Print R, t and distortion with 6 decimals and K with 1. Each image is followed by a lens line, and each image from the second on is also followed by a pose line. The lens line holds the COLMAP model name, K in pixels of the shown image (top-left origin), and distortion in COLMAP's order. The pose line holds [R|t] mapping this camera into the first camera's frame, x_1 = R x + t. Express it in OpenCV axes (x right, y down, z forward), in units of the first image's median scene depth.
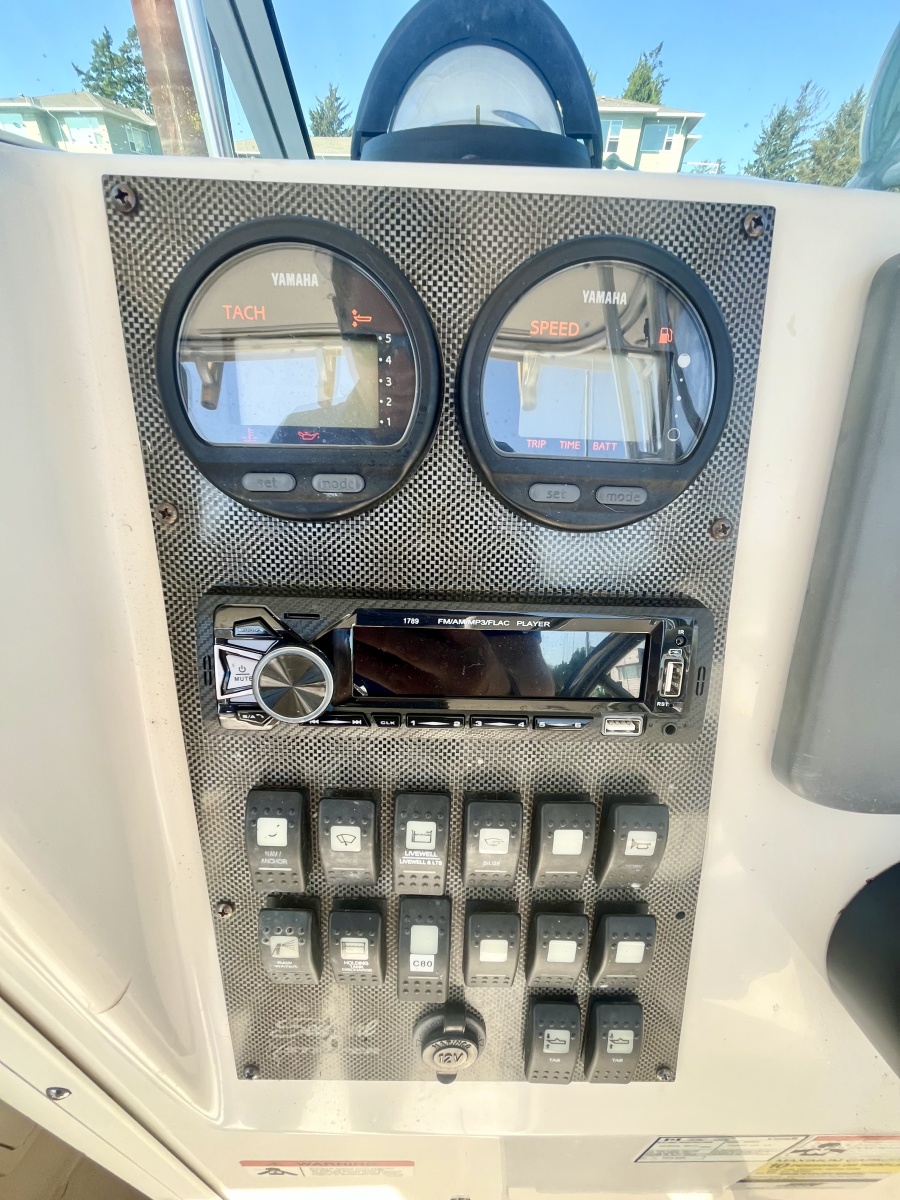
lens RADIAL K [[480.7, 0, 450.0], [0, 480.7, 600.0], [0, 0, 1]] dist [0.001099, 0.000397]
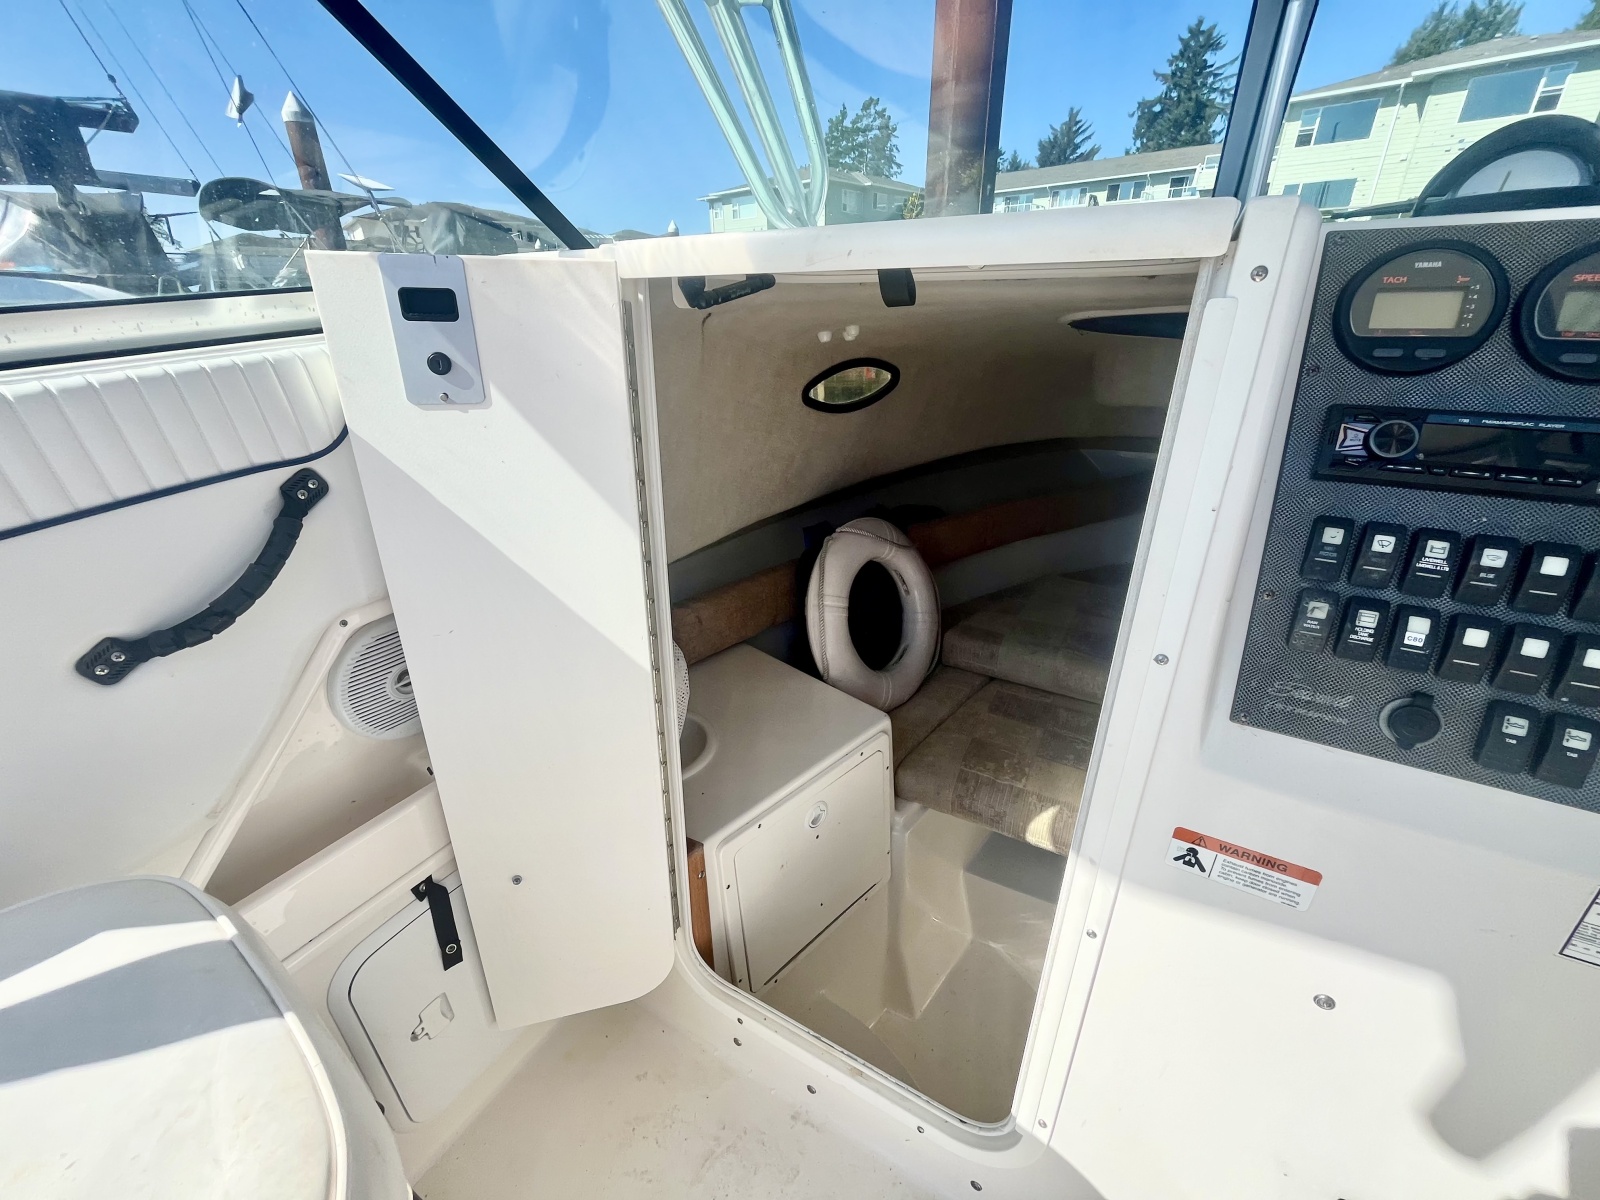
lens RADIAL K [[641.0, 0, 800.0], [0, 641.0, 600.0], [0, 0, 1]] dist [0.001099, 0.000397]
pose [[0.865449, 0.169465, -0.471466, -0.944635], [-0.249319, 0.961934, -0.111904, 1.519786], [0.434556, 0.214392, 0.874756, -2.043719]]
